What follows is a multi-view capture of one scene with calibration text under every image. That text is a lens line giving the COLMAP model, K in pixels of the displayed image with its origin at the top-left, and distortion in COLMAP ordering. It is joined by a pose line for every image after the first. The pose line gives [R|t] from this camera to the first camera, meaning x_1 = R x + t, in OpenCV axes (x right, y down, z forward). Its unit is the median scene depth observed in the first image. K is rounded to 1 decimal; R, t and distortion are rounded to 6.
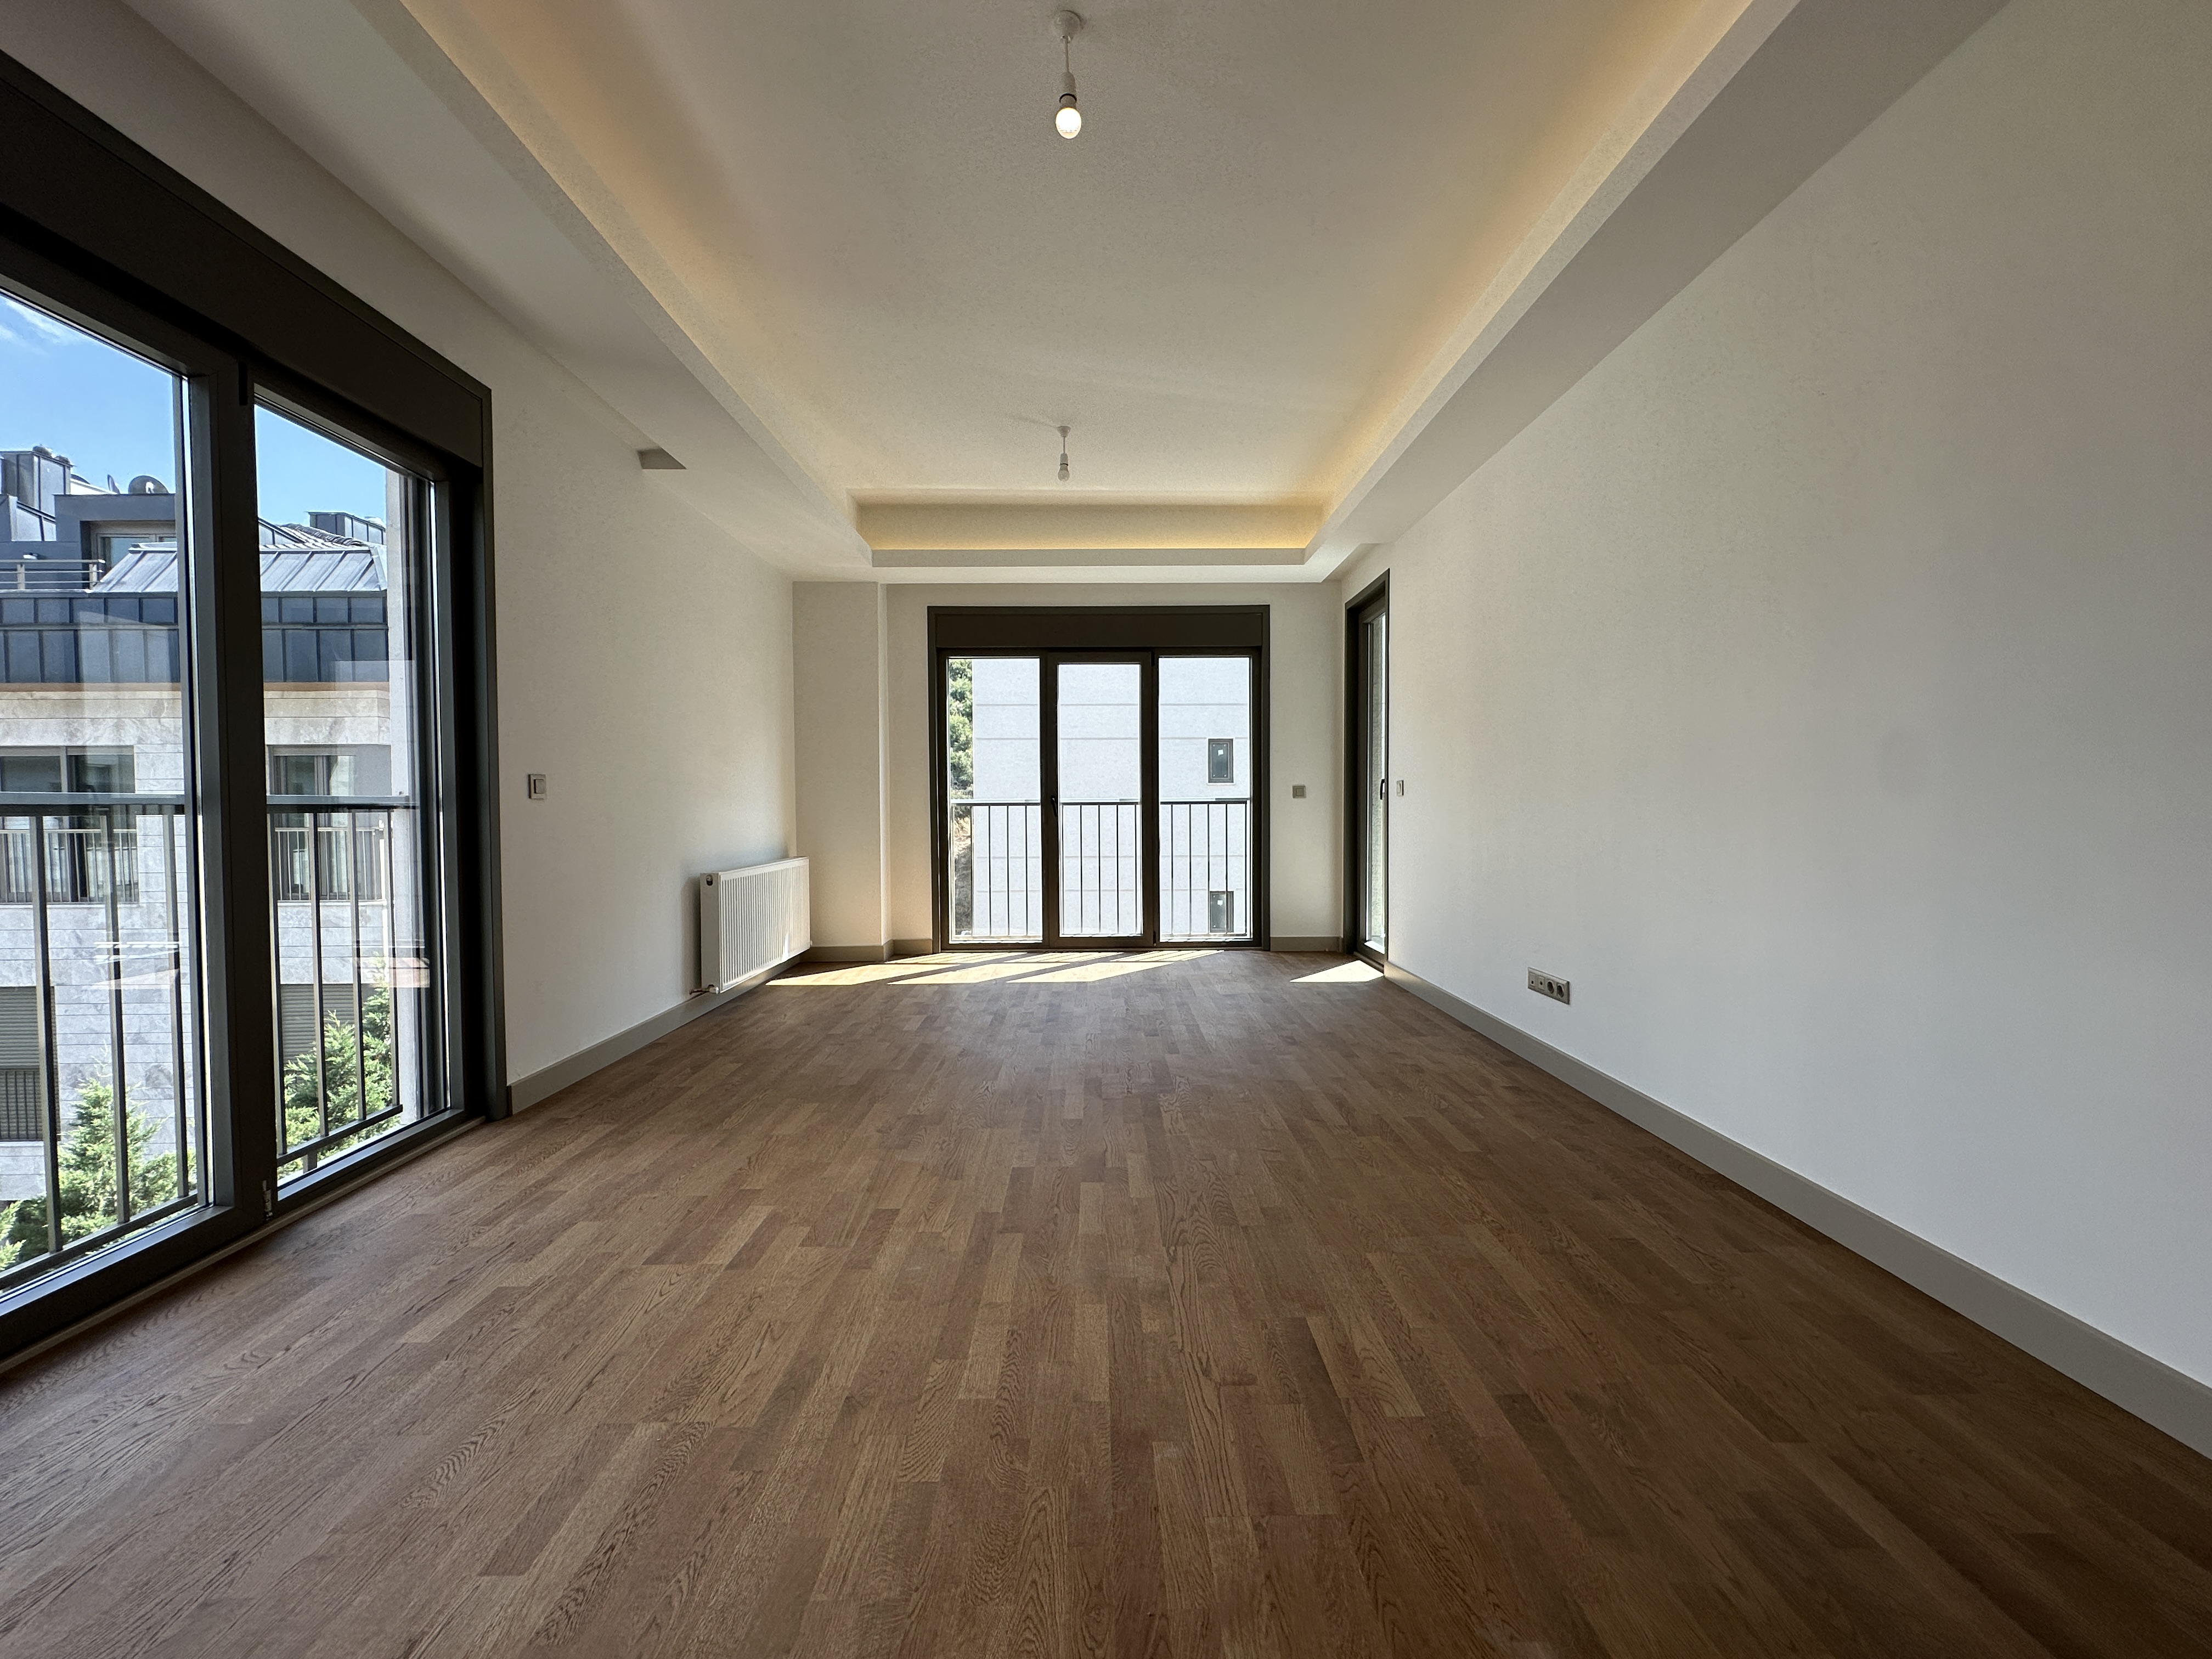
lens RADIAL K [[883.7, 0, 1105.8], [0, 883.7, 831.1], [0, 0, 1]] dist [-0.003608, 0.001064]
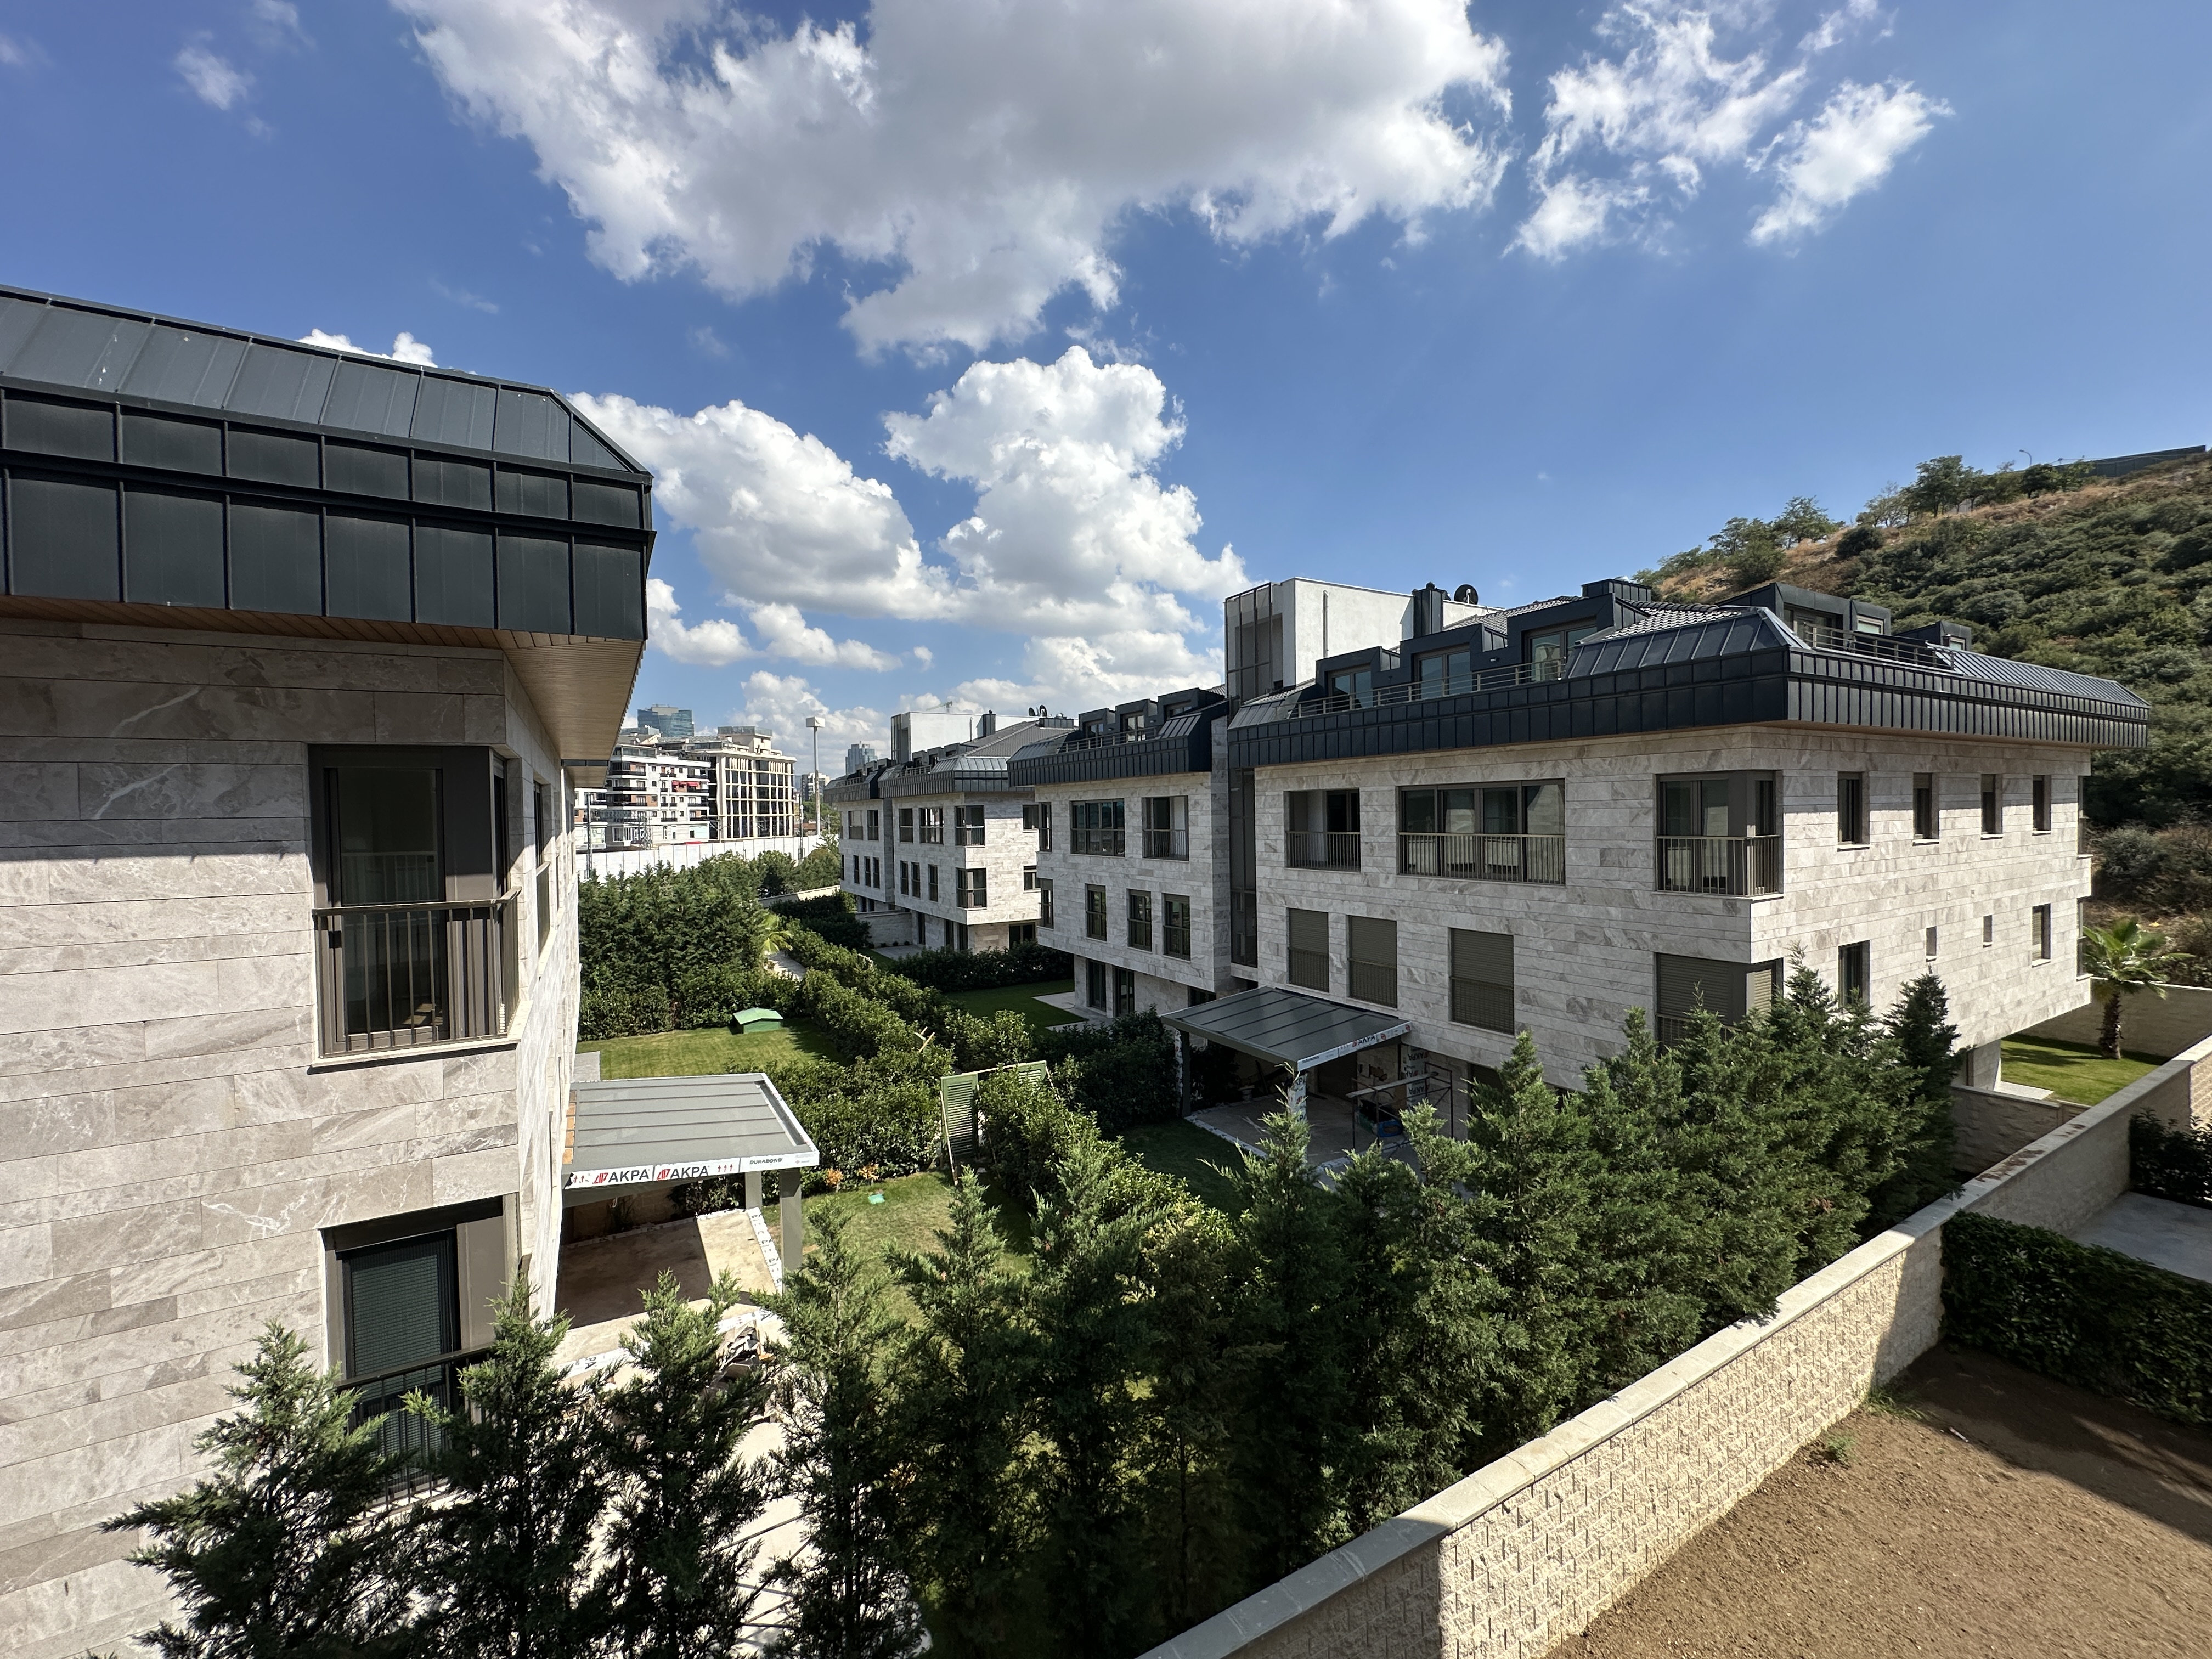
lens RADIAL K [[883.7, 0, 1105.8], [0, 883.7, 831.1], [0, 0, 1]] dist [-0.003608, 0.001064]
pose [[0.486200, 0.014410, -0.873729, -0.181459], [-0.008605, 0.999894, 0.011703, -0.018737], [0.873805, 0.001828, 0.486273, -0.381036]]
